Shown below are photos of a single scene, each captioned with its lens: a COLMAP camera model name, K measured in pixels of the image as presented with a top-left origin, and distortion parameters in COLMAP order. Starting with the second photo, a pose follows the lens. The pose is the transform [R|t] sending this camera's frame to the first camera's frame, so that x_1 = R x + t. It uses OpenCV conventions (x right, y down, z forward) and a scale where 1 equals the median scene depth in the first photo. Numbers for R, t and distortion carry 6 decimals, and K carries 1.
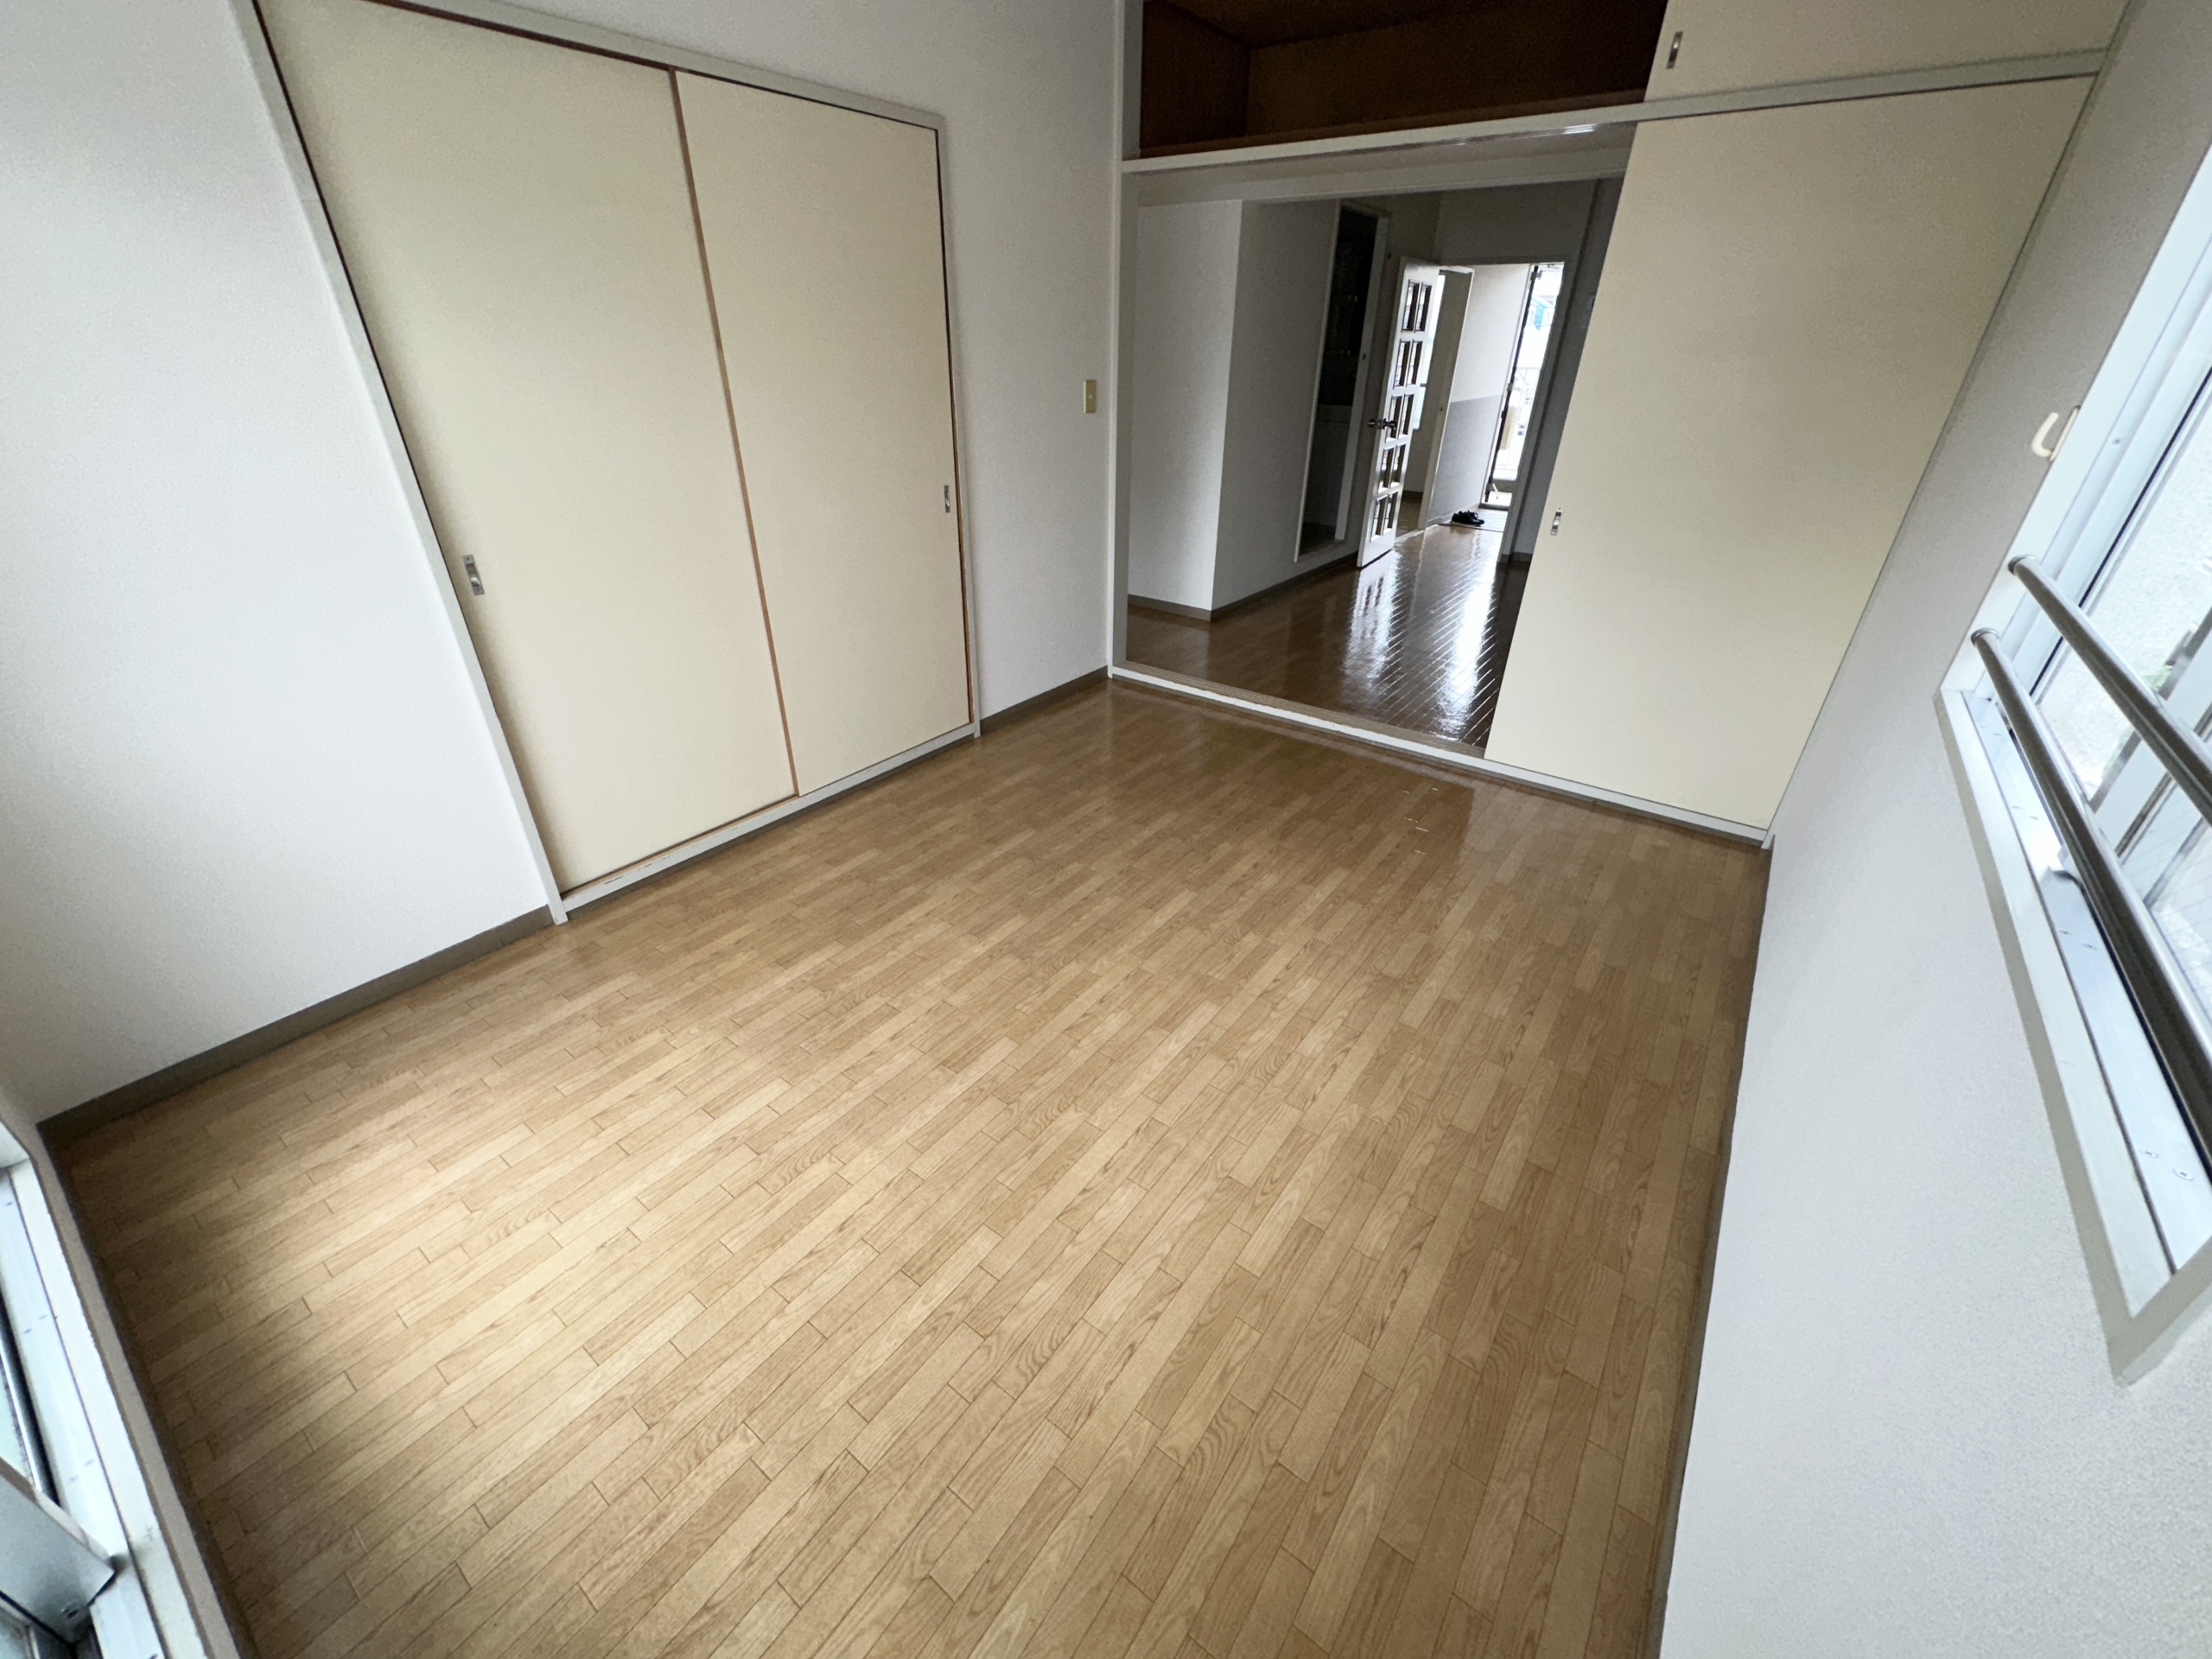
lens RADIAL K [[882.3, 0, 1102.0], [0, 882.3, 826.4], [0, 0, 1]] dist [-0.001051, -0.000100]
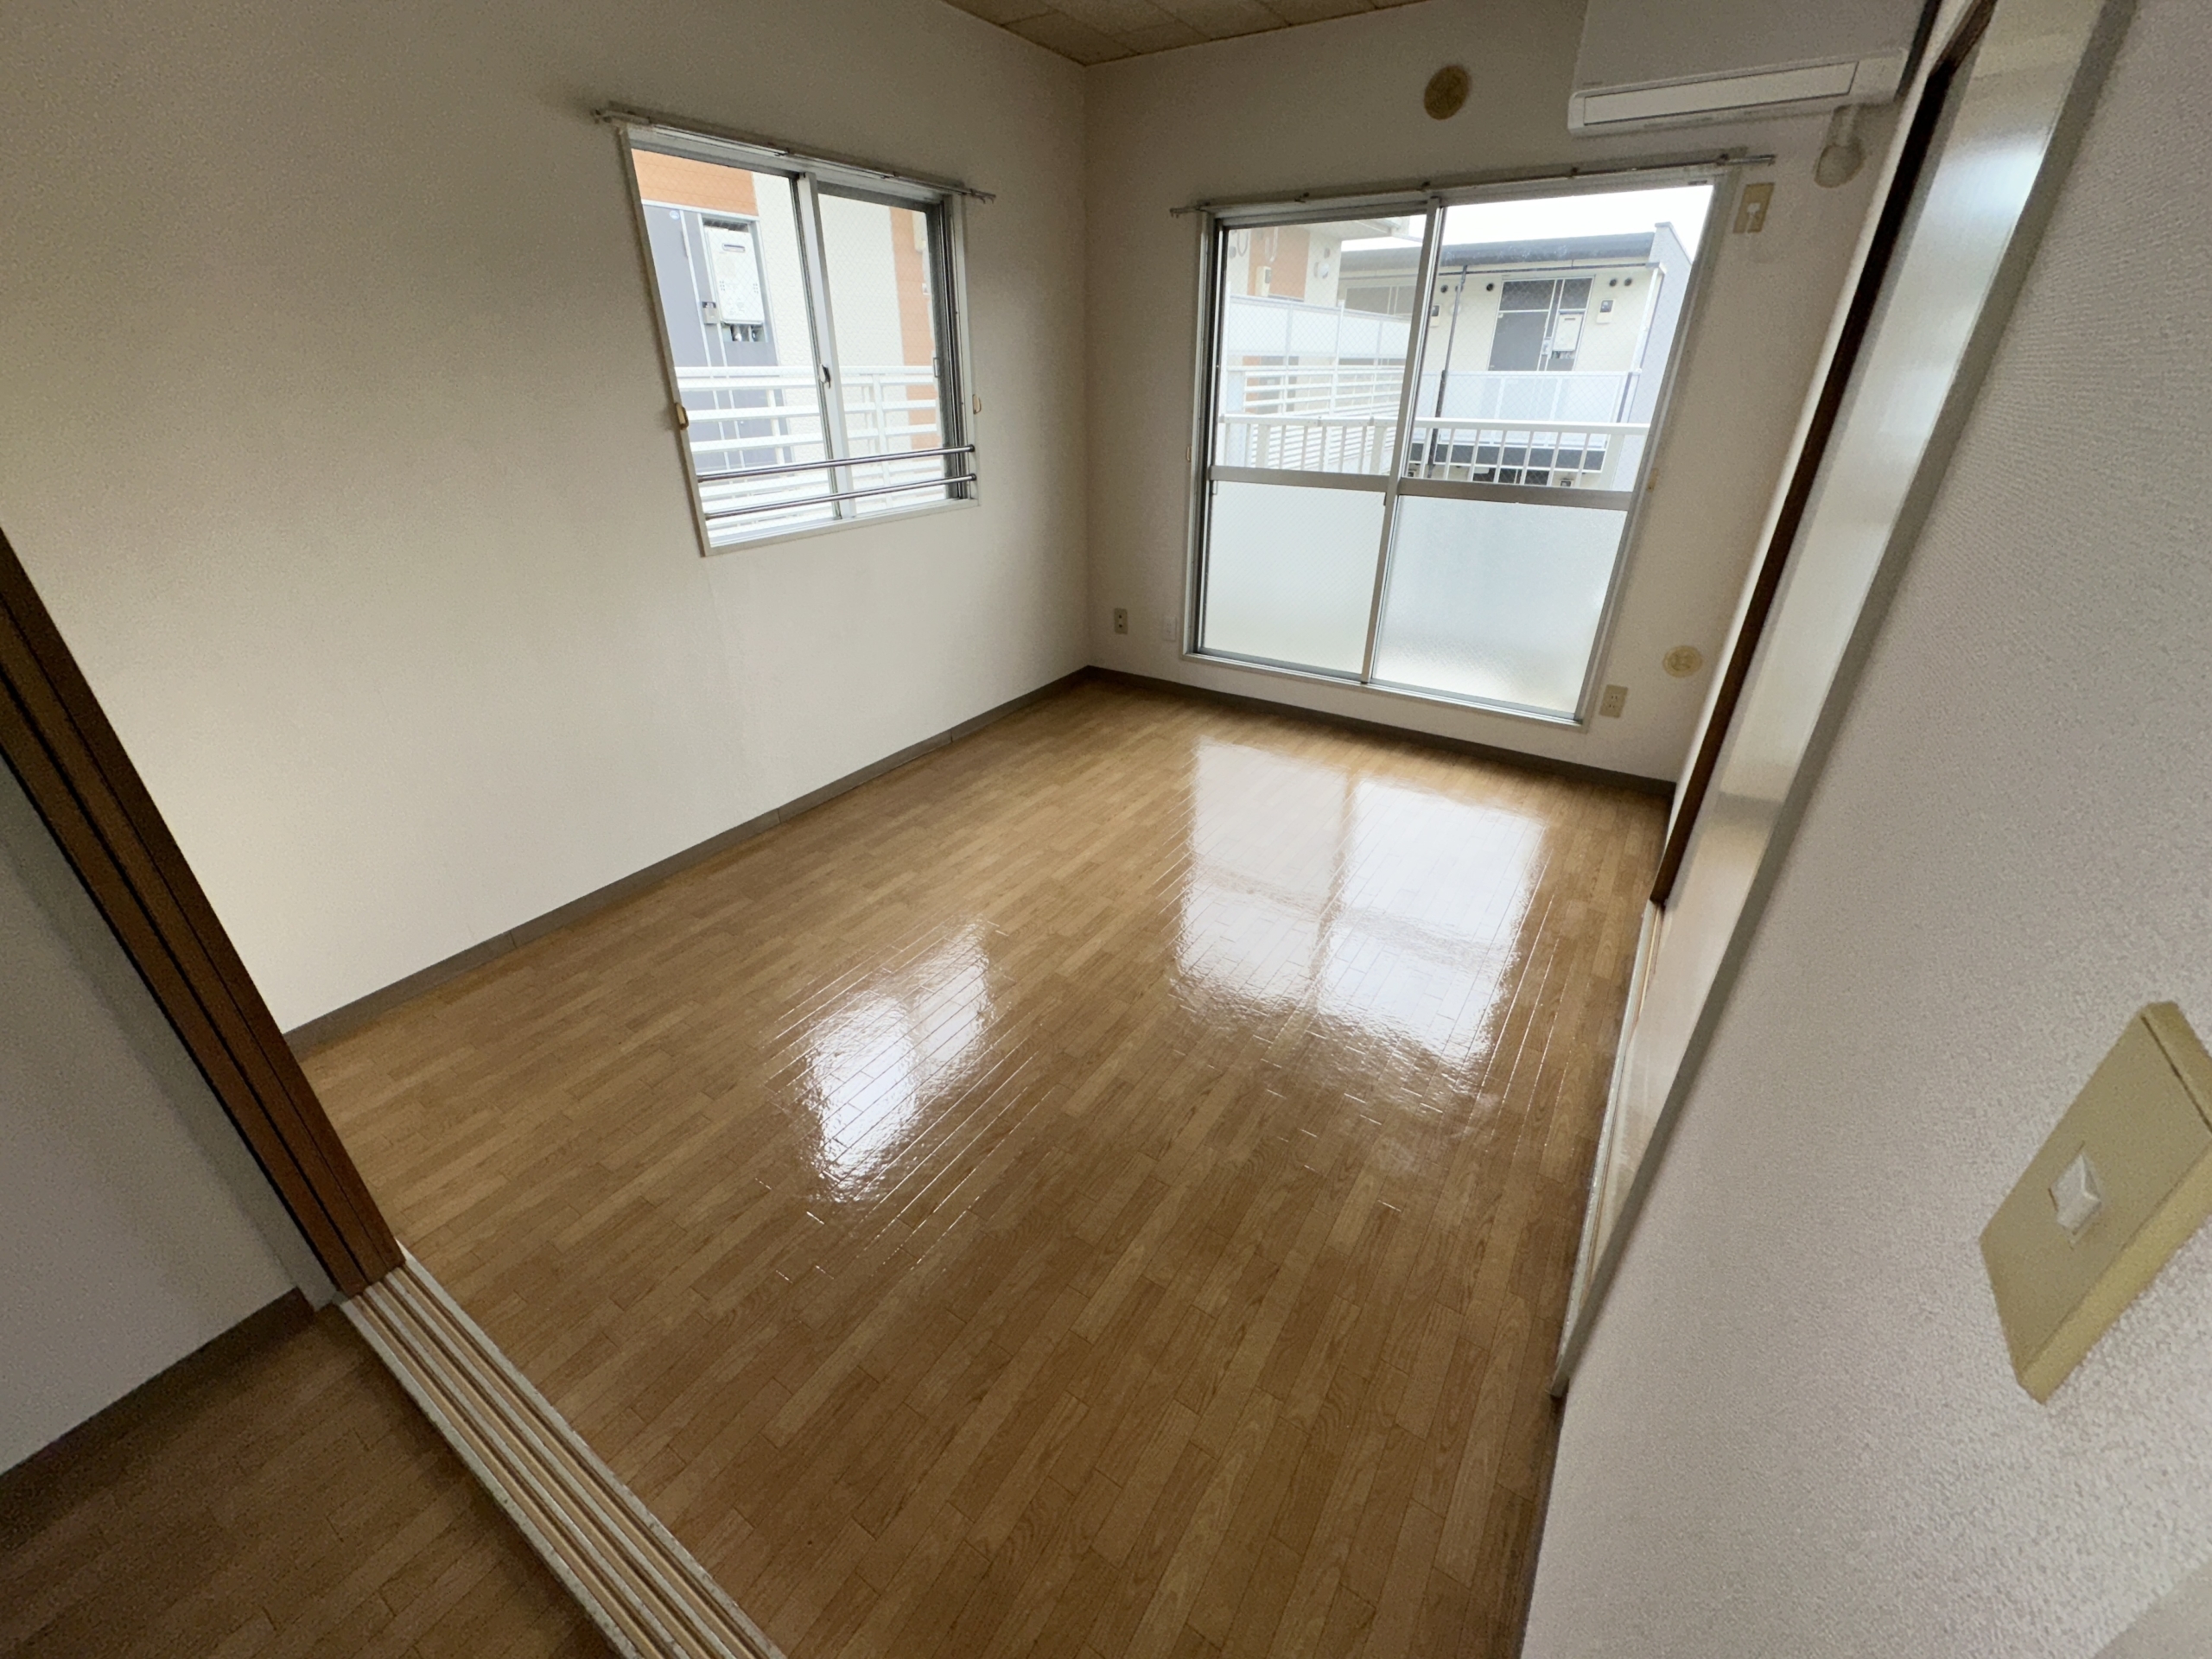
lens RADIAL K [[882.3, 0, 1102.0], [0, 882.3, 826.4], [0, 0, 1]] dist [-0.001051, -0.000100]
pose [[-0.997952, 0.016896, -0.061688, 0.121227], [-0.042265, 0.549687, 0.834301, -0.828524], [0.048005, 0.835200, -0.547847, 1.471192]]
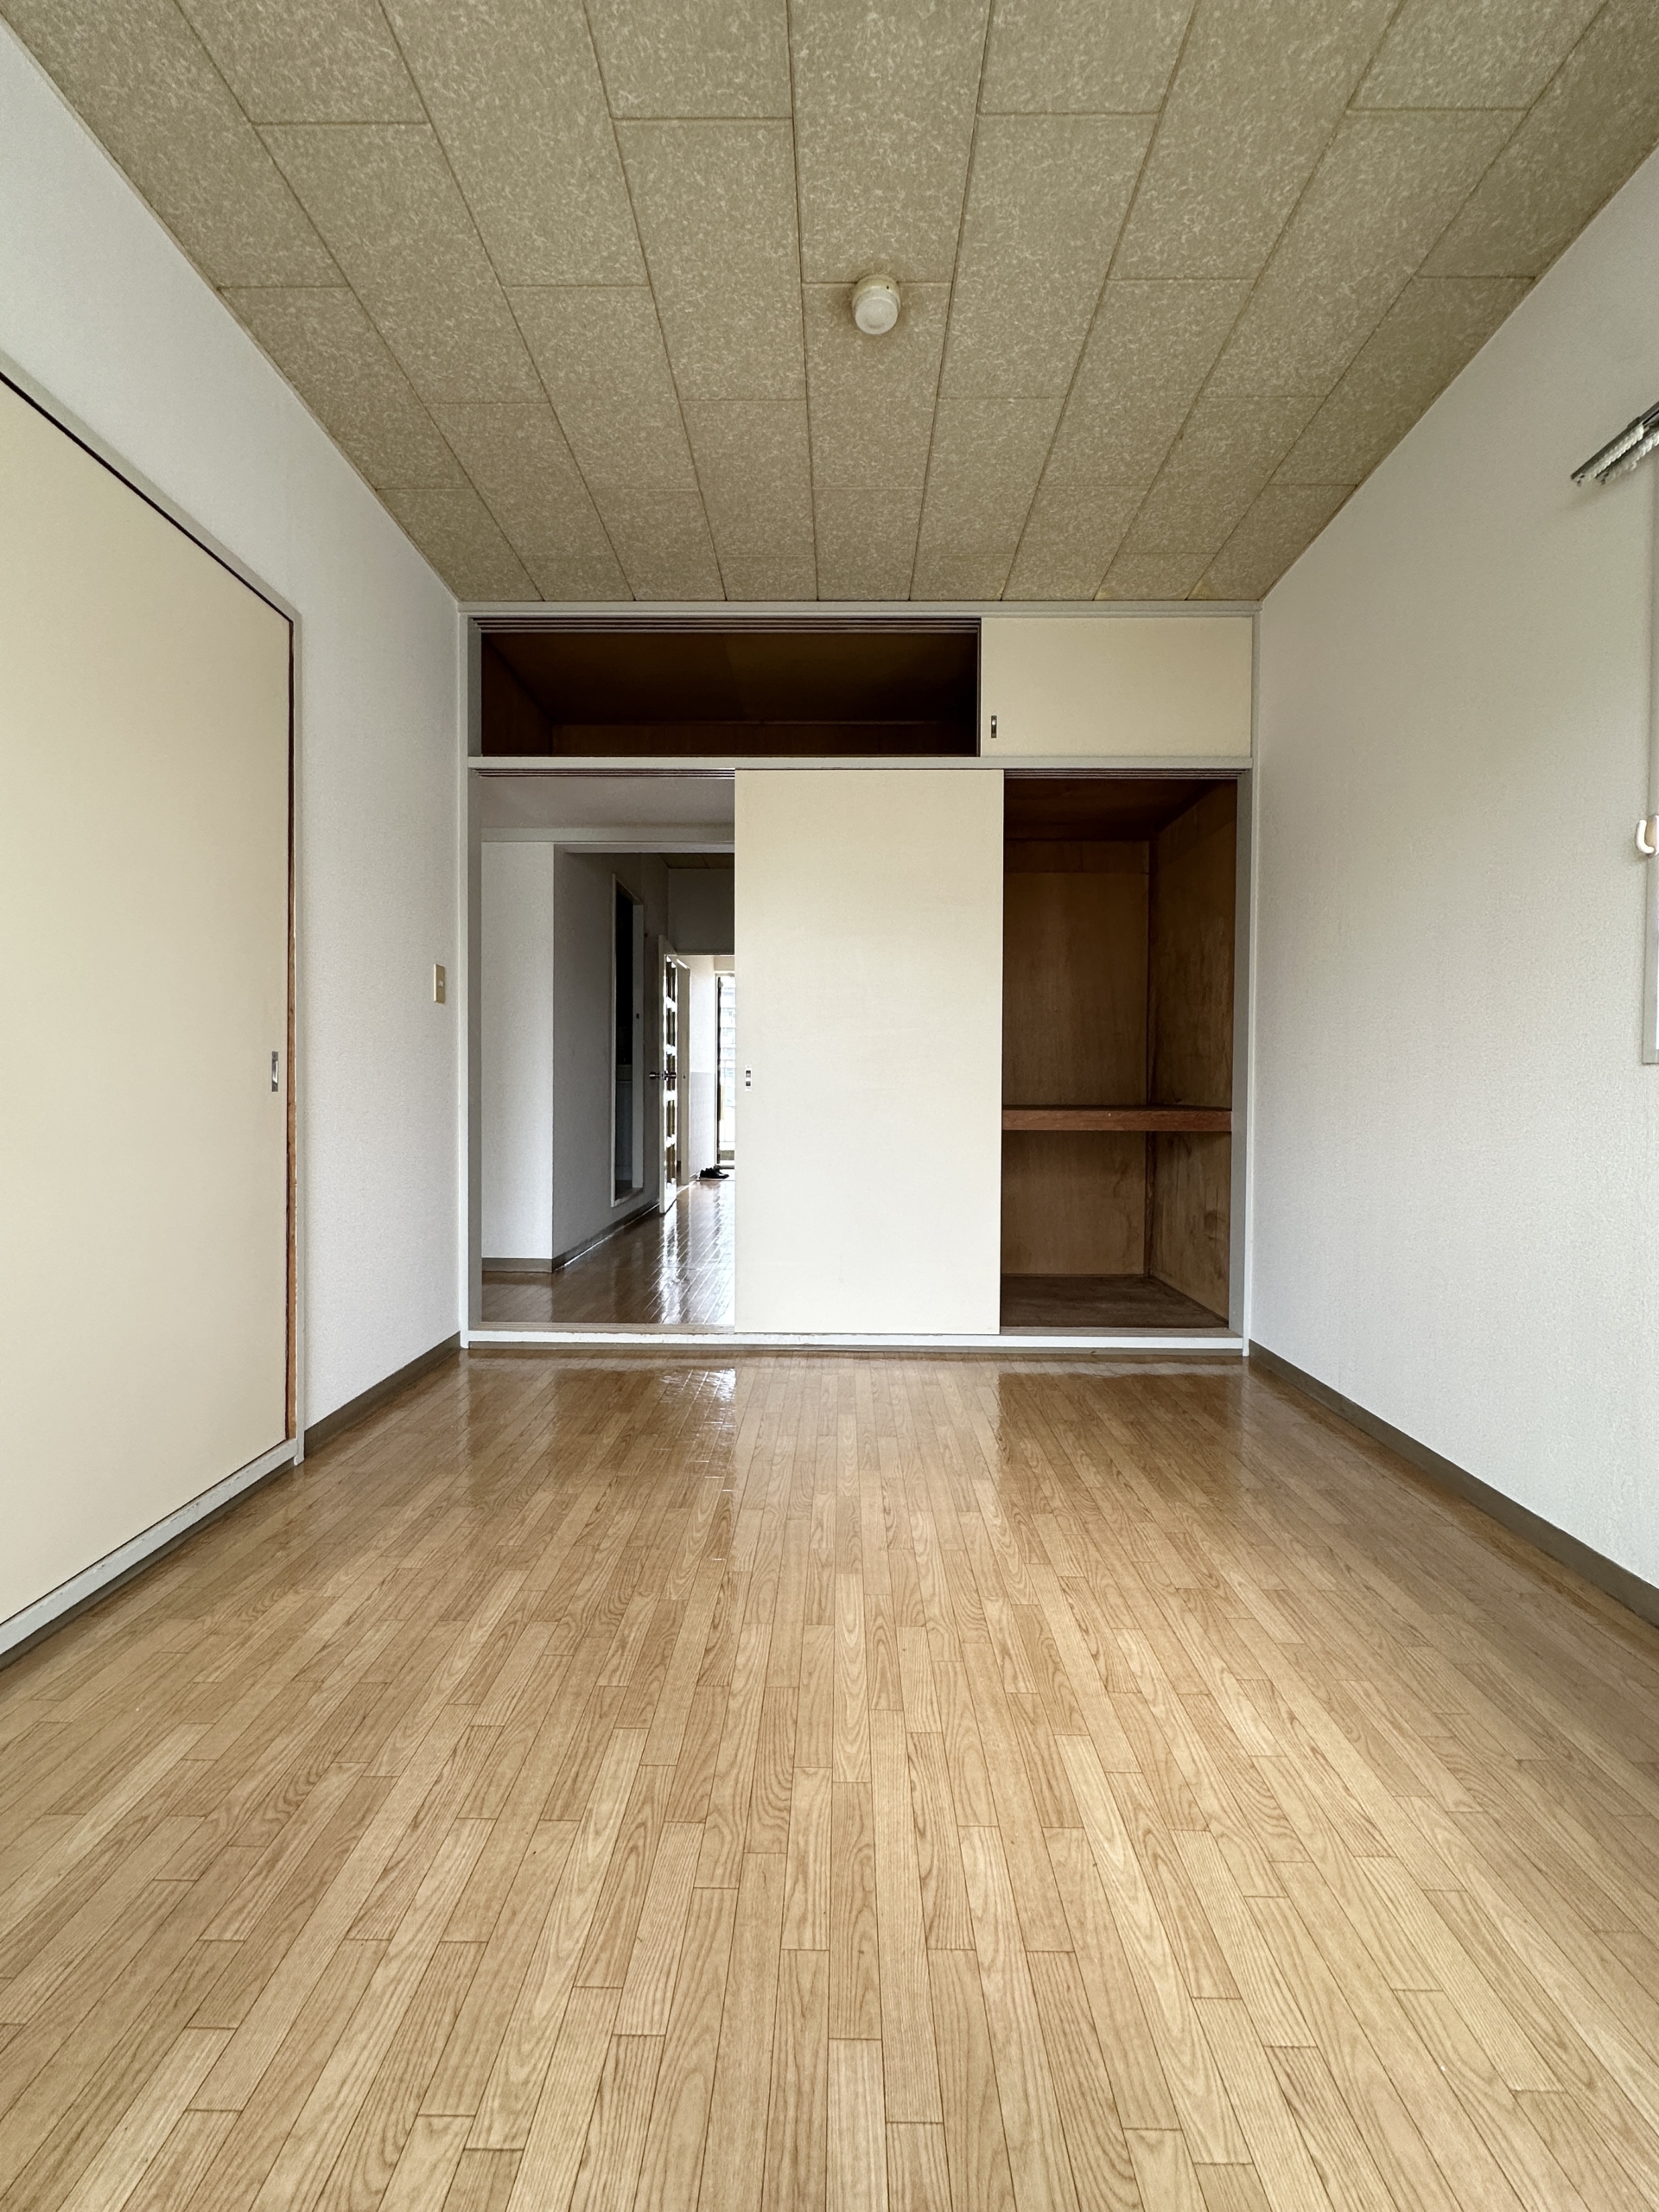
lens RADIAL K [[882.3, 0, 832.5], [0, 882.3, 1100.7], [0, 0, 1]] dist [-0.001051, -0.000100]
pose [[0.809038, -0.017181, 0.587506, -0.286088], [0.288261, 0.882699, -0.371143, 0.006737], [-0.512214, 0.469624, 0.719090, 0.429724]]
